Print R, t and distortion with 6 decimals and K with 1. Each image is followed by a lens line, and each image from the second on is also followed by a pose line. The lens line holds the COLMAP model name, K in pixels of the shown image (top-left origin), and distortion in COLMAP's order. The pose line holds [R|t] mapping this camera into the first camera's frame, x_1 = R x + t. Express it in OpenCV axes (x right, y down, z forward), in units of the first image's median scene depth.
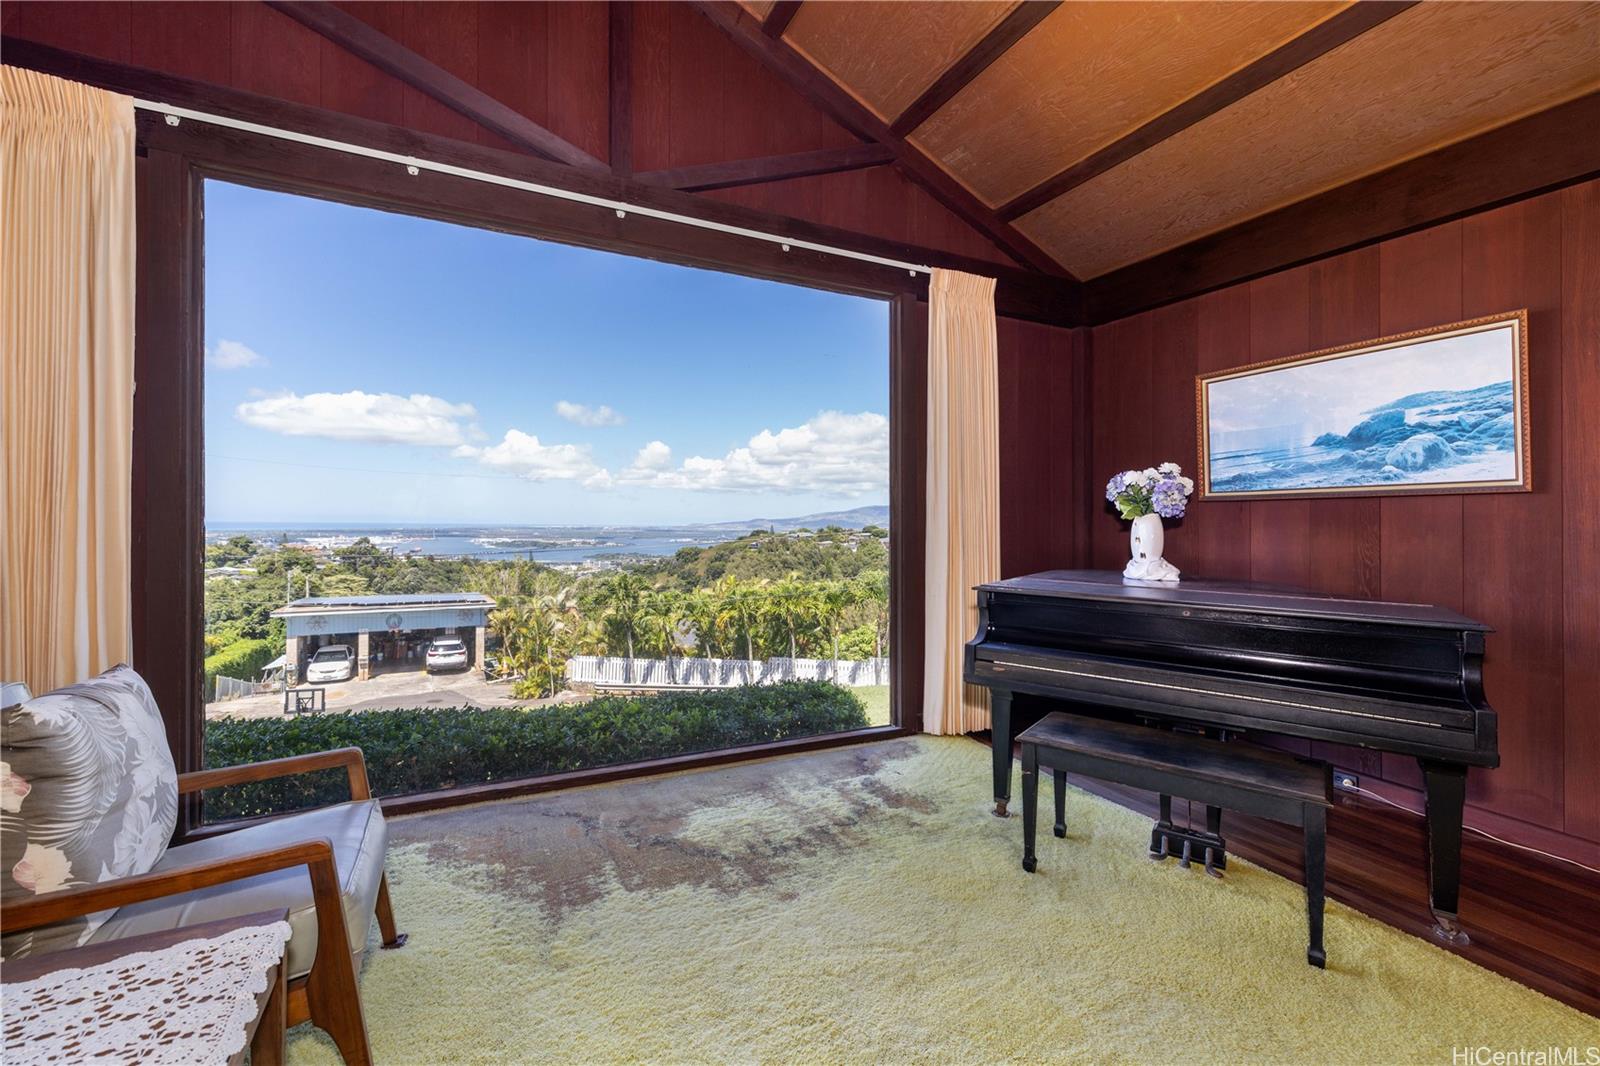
lens RADIAL K [[703.8, 0, 824.1], [0, 703.8, 516.8], [0, 0, 1]] dist [-0.000825, -0.000121]
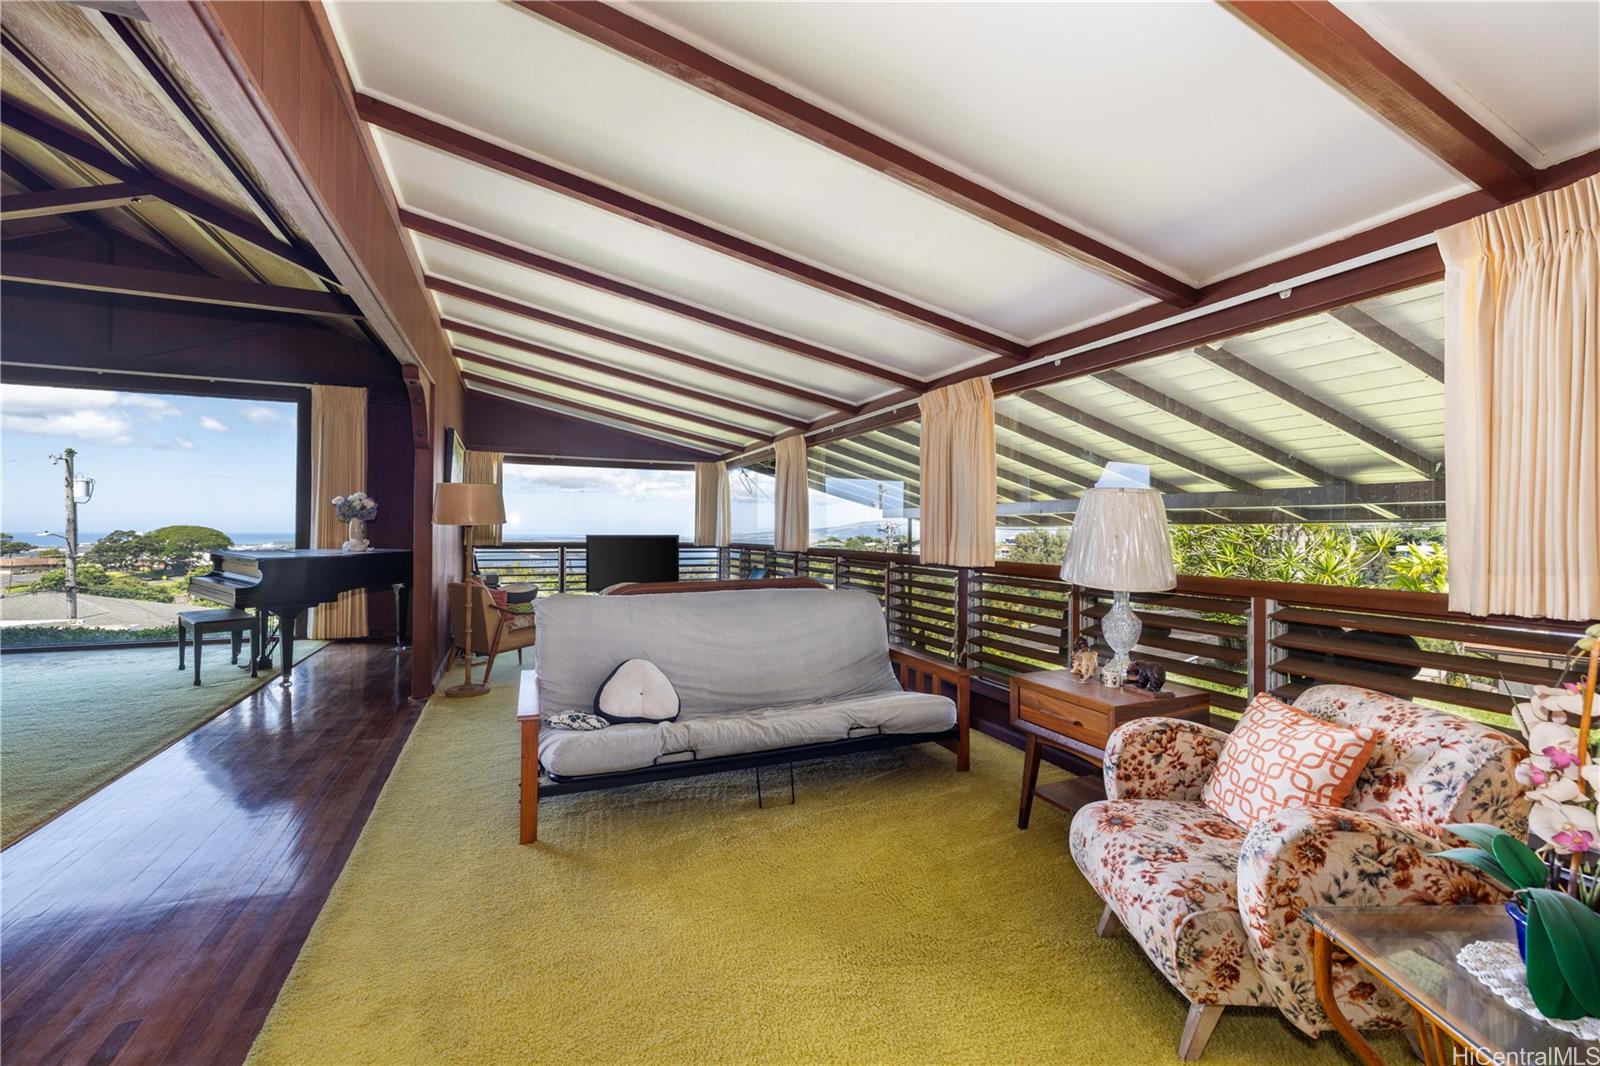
lens RADIAL K [[694.2, 0, 826.4], [0, 694.2, 526.5], [0, 0, 1]] dist [0.001907, 0.000170]
pose [[0.998815, -0.002750, -0.048596, 1.570186], [0.002731, 0.999996, -0.000460, 0.024121], [0.048597, 0.000326, 0.998818, -0.759345]]
